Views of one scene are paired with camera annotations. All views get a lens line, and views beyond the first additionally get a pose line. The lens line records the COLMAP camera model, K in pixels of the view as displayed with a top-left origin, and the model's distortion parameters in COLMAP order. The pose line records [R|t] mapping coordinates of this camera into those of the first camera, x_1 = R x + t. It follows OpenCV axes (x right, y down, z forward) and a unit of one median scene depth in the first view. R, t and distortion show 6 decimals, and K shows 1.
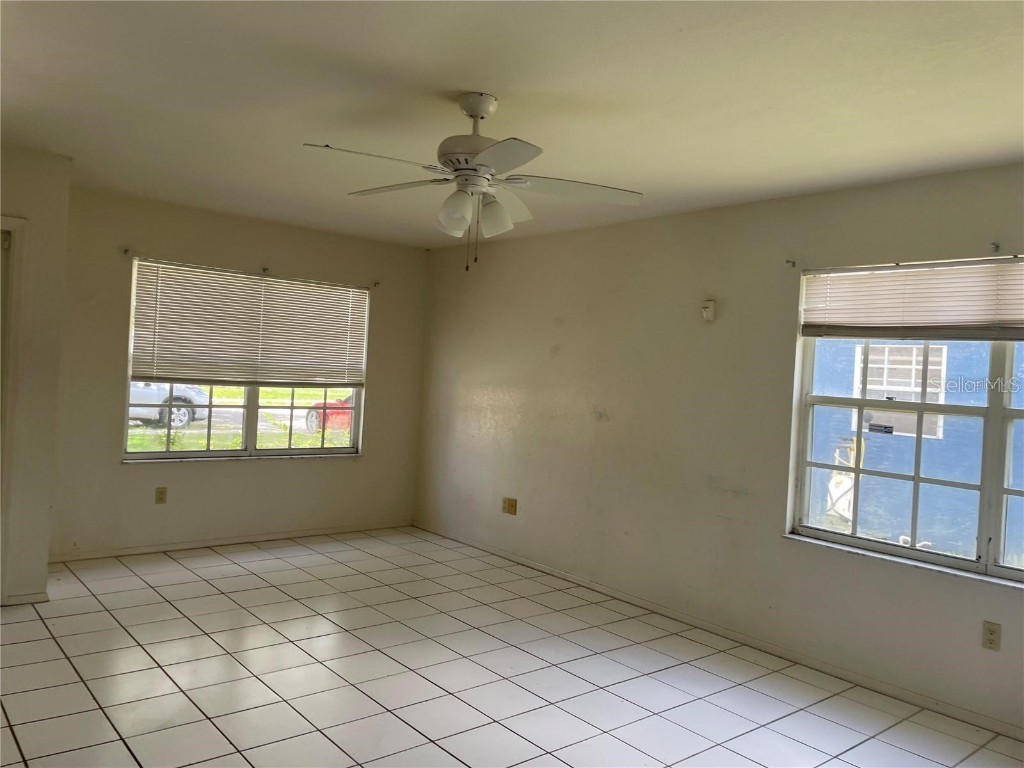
lens RADIAL K [[777.8, 0, 520.5], [0, 777.8, 383.4], [0, 0, 1]] dist [0.091125, -0.117309]
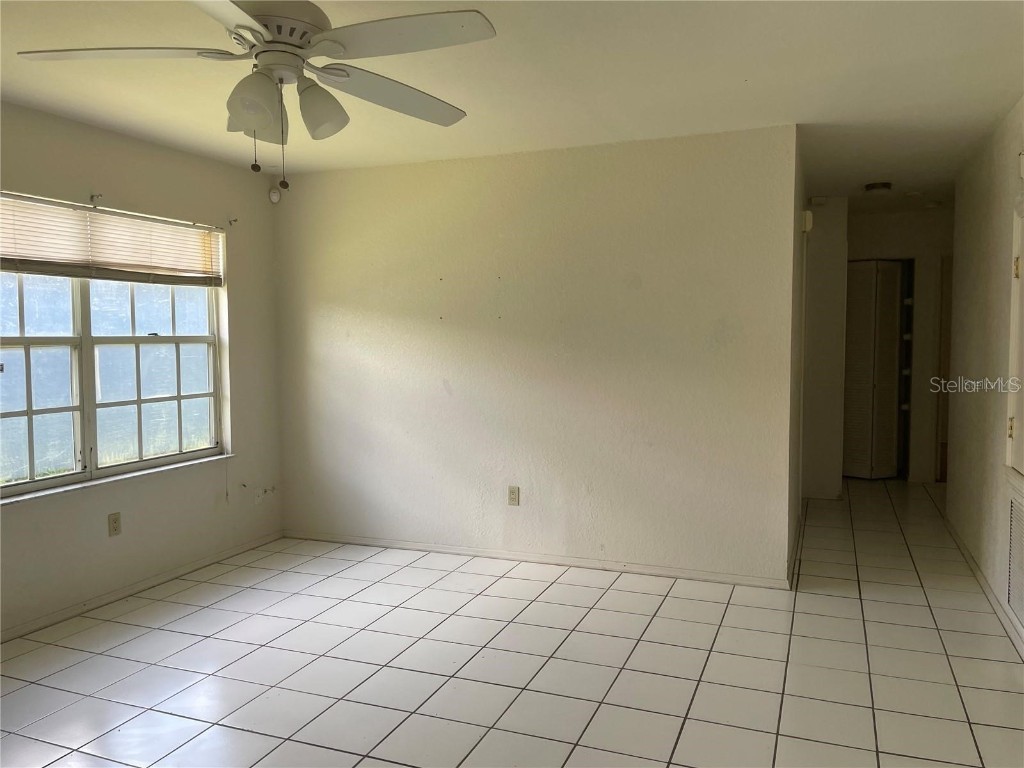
lens RADIAL K [[777.8, 0, 520.5], [0, 777.8, 383.4], [0, 0, 1]] dist [0.091125, -0.117309]
pose [[-0.465233, -0.091945, 0.880400, -0.718291], [0.008031, 0.994112, 0.108064, -0.020954], [-0.885152, 0.057345, -0.461755, 0.965932]]
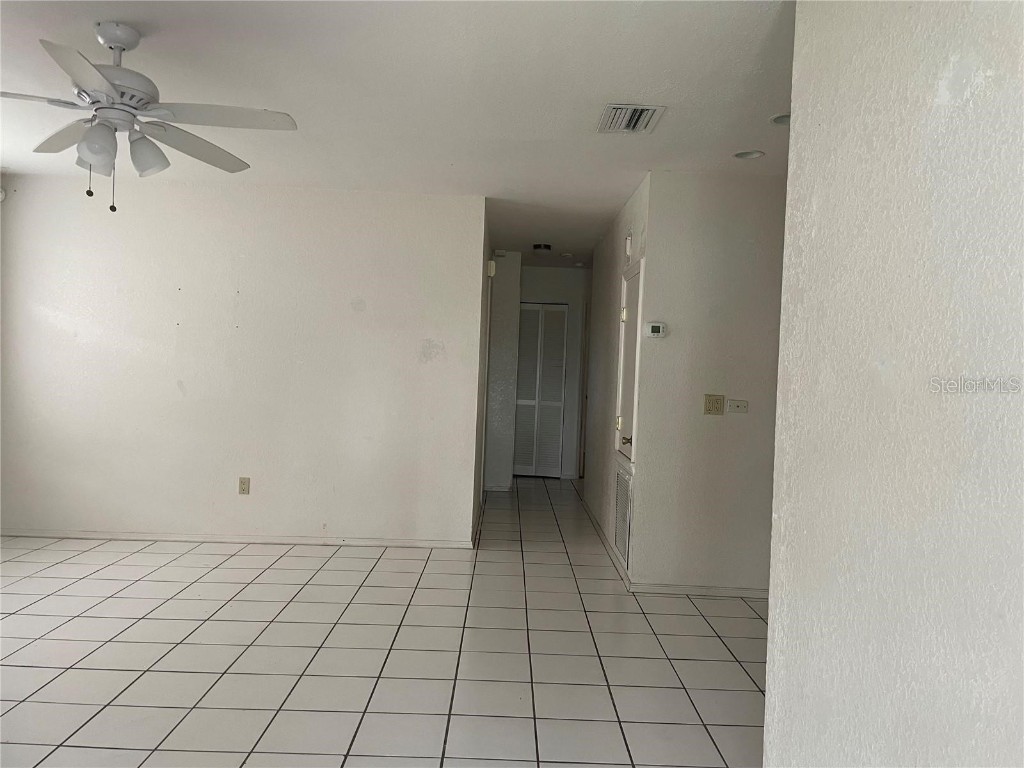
lens RADIAL K [[777.8, 0, 520.5], [0, 777.8, 383.4], [0, 0, 1]] dist [0.091125, -0.117309]
pose [[-0.765321, -0.083066, 0.638267, -0.851310], [-0.054718, 0.996444, 0.064070, -0.012495], [-0.641319, 0.014110, -0.767145, 1.117086]]
